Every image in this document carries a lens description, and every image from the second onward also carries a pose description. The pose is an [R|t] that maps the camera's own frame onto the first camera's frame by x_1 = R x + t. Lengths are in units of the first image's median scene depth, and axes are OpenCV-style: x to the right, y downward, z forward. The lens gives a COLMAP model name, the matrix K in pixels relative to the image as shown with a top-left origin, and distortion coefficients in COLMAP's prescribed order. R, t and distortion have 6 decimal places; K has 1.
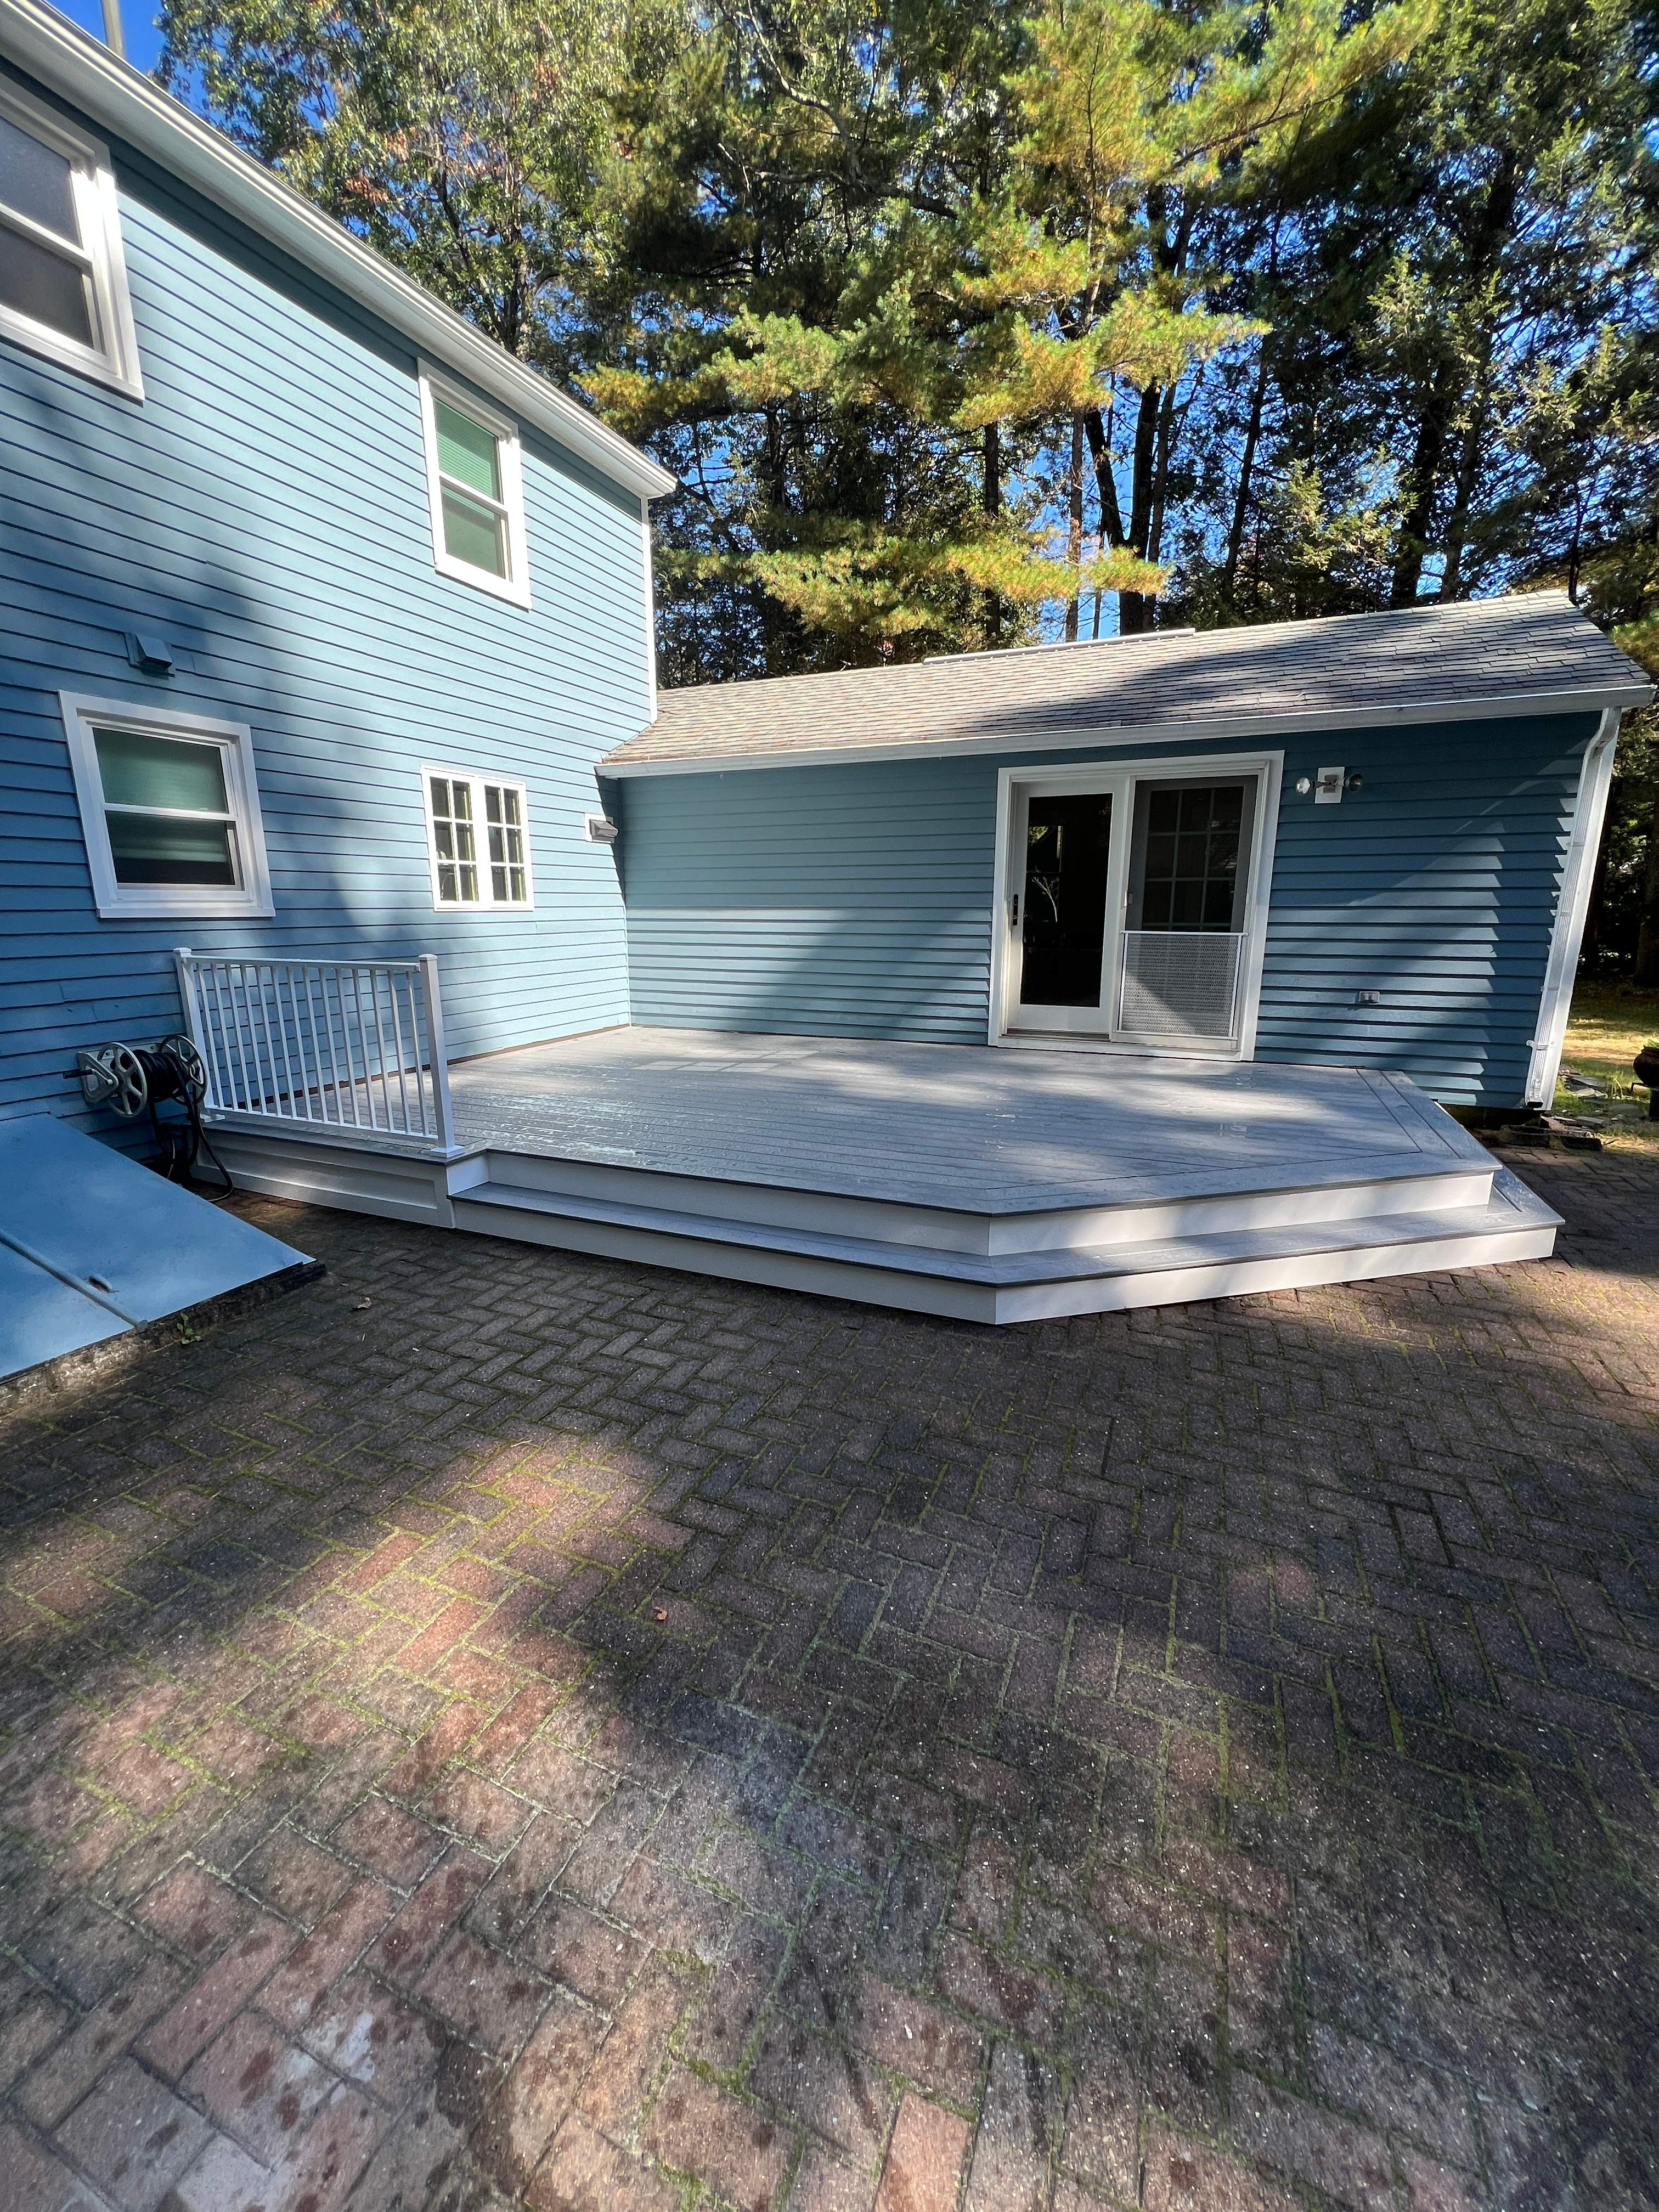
lens RADIAL K [[878.4, 0, 828.8], [0, 878.4, 1099.9], [0, 0, 1]] dist [0.000635, -0.000532]
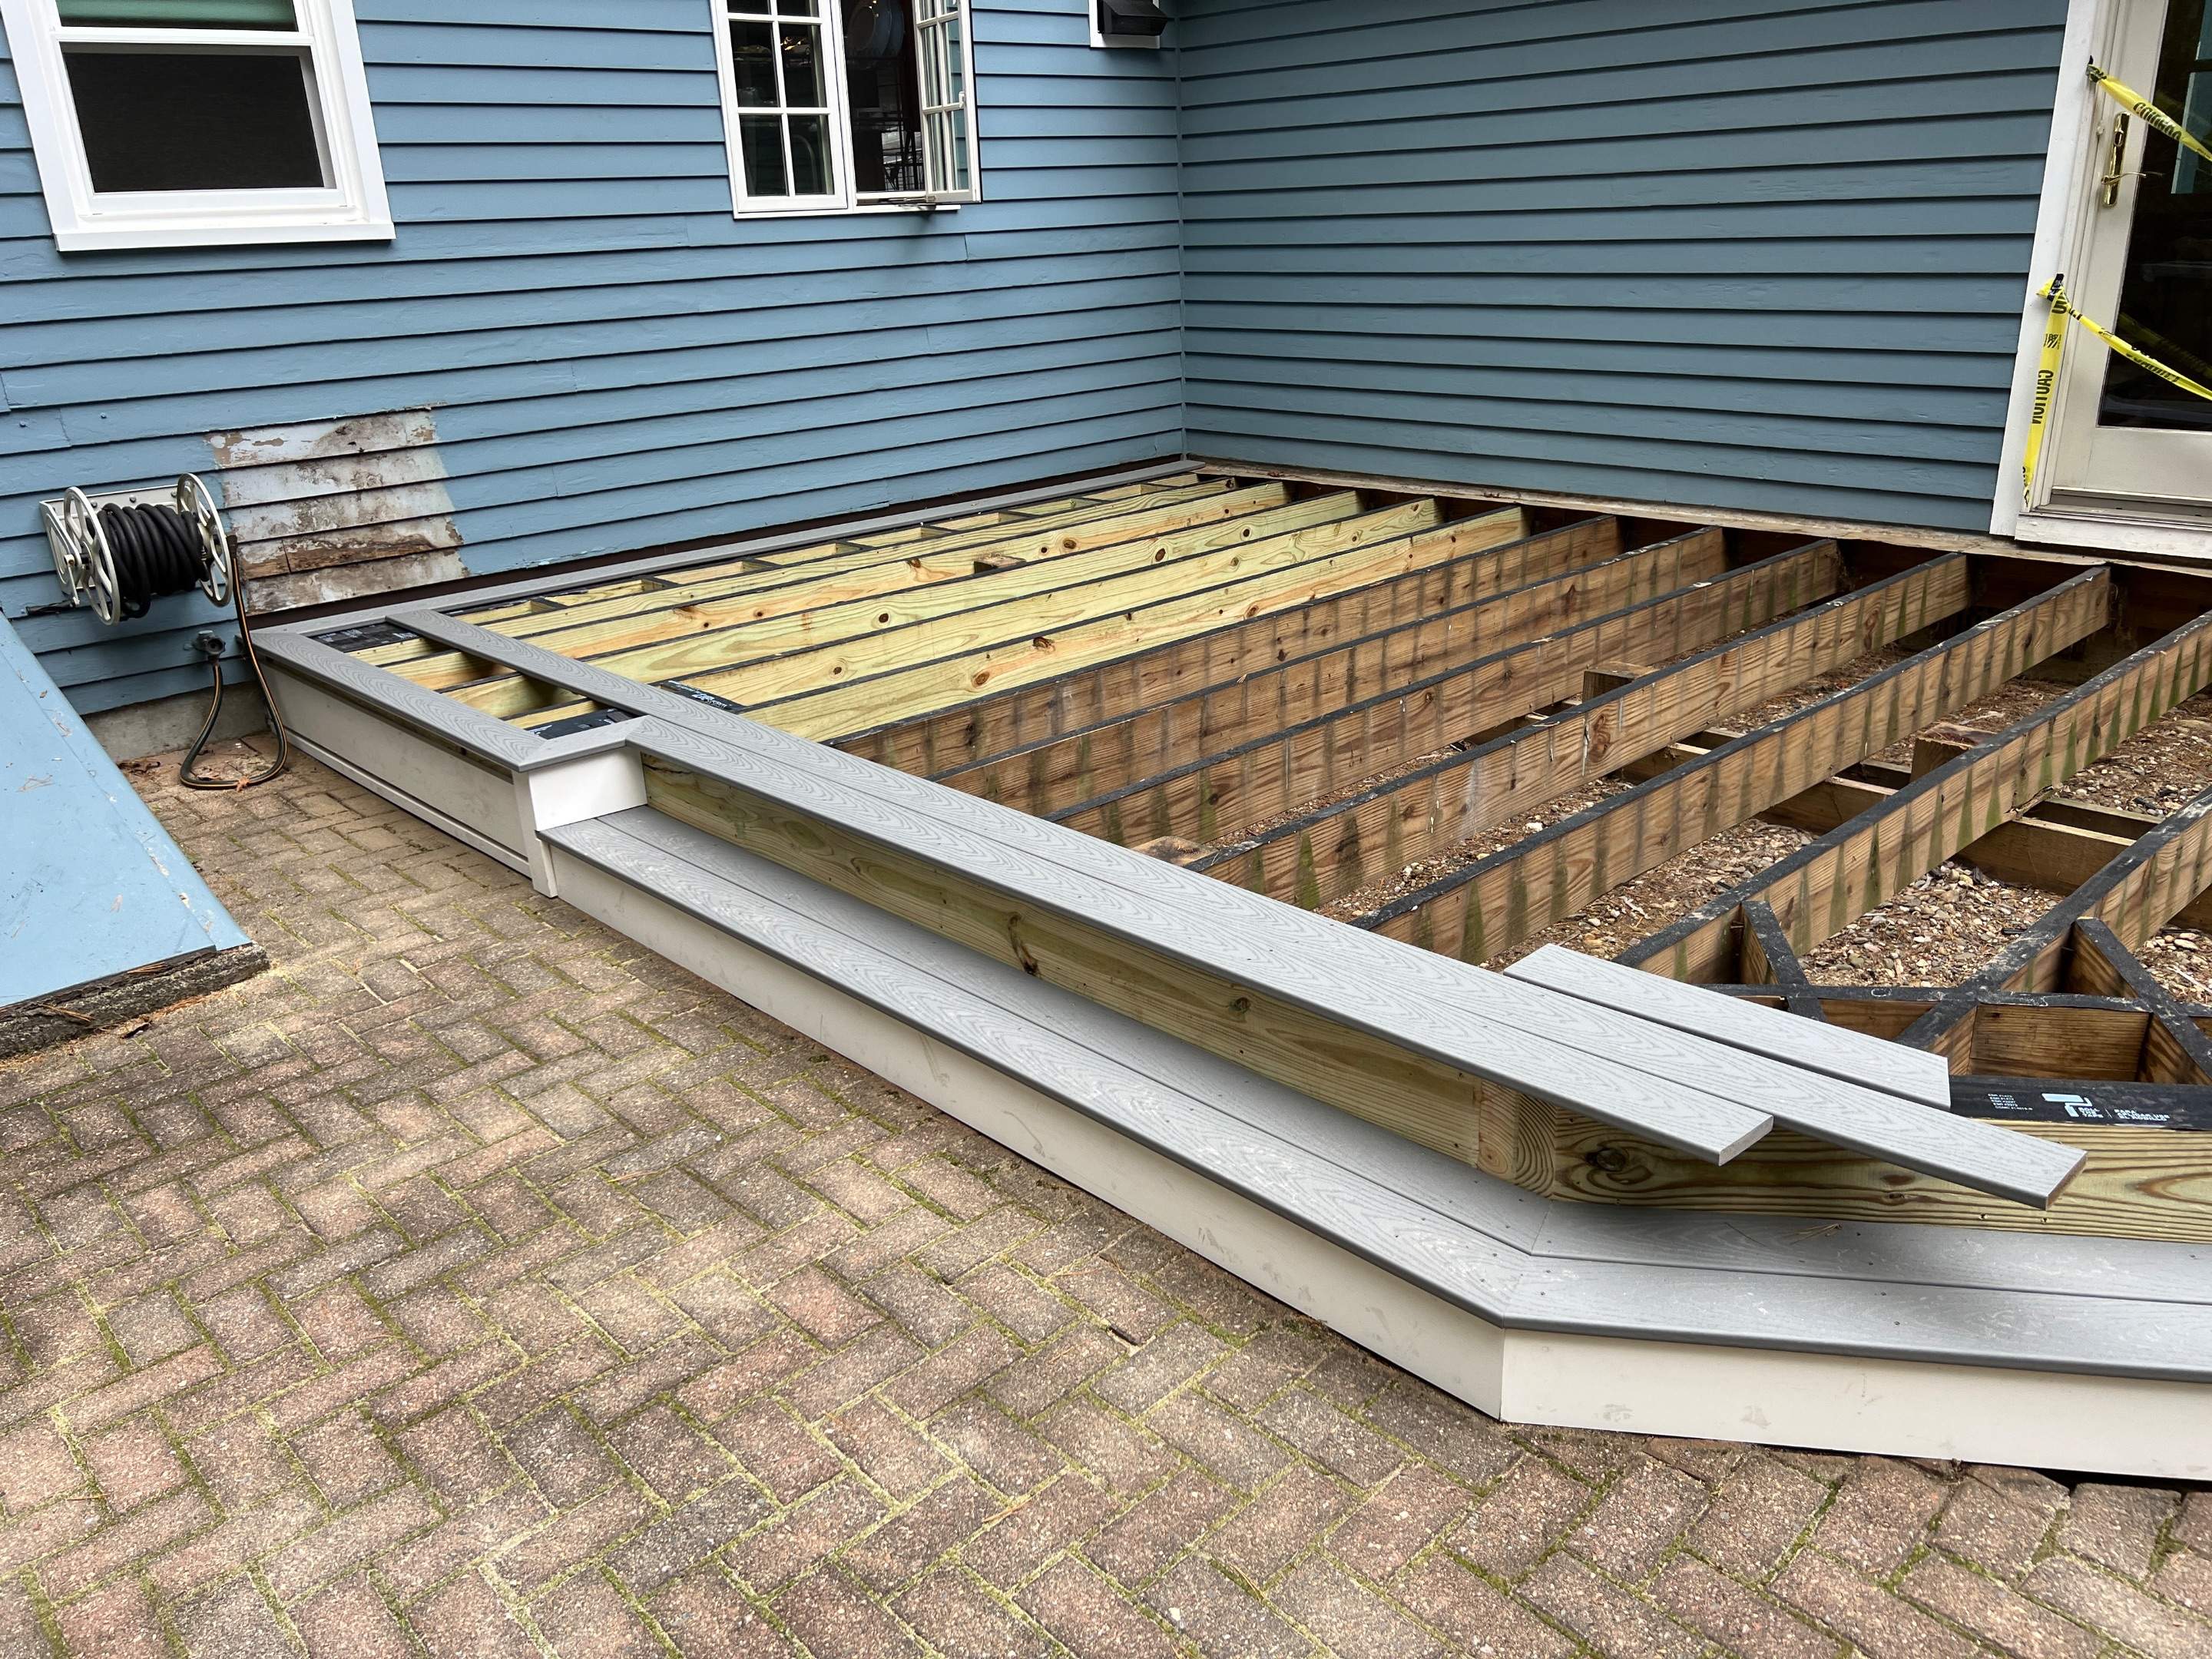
lens RADIAL K [[1657.2, 0, 1111.1], [0, 1657.2, 840.5], [0, 0, 1]] dist [0.017581, -0.020860]
pose [[0.917624, 0.111717, -0.381425, 0.149729], [-0.051542, 0.985028, 0.164510, -0.038384], [0.394093, -0.131299, 0.909644, 0.204204]]
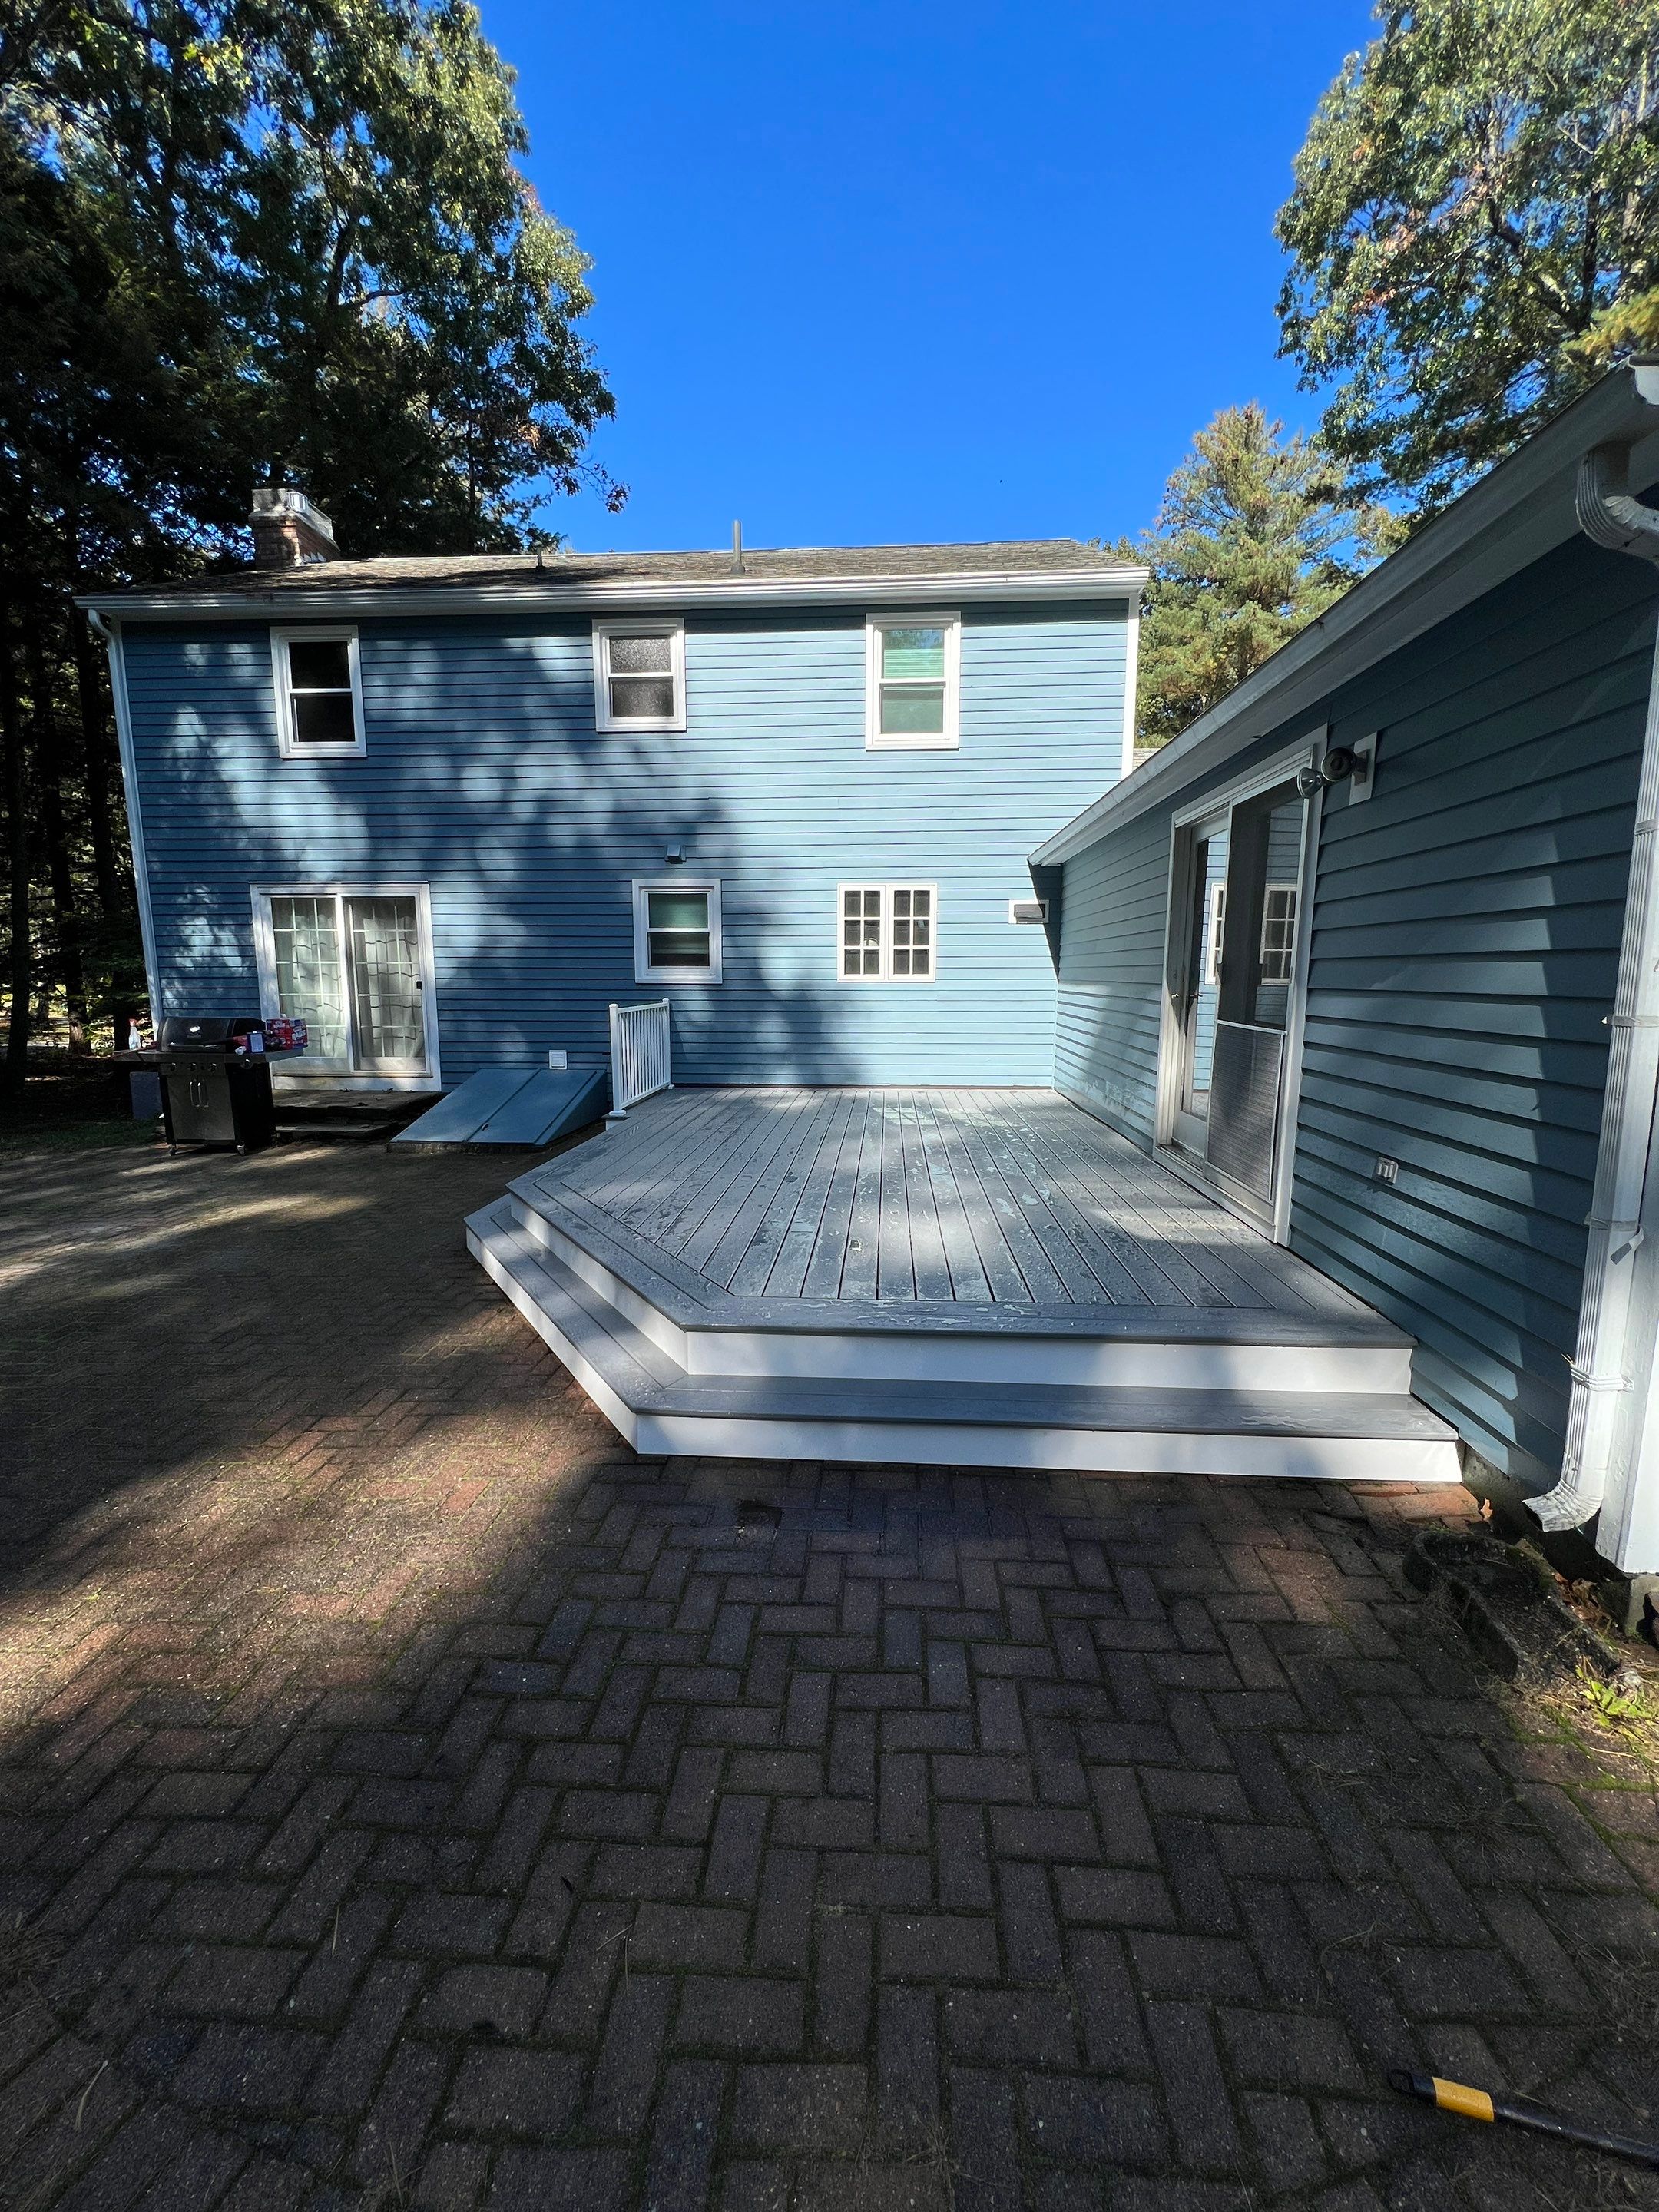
lens RADIAL K [[879.3, 0, 838.0], [0, 879.3, 1105.7], [0, 0, 1]] dist [-0.000423, 0.000191]
pose [[0.344475, 0.141480, -0.928074, 0.995686], [-0.206501, 0.975786, 0.072106, -0.128653], [0.915803, 0.166810, 0.365349, 0.542598]]
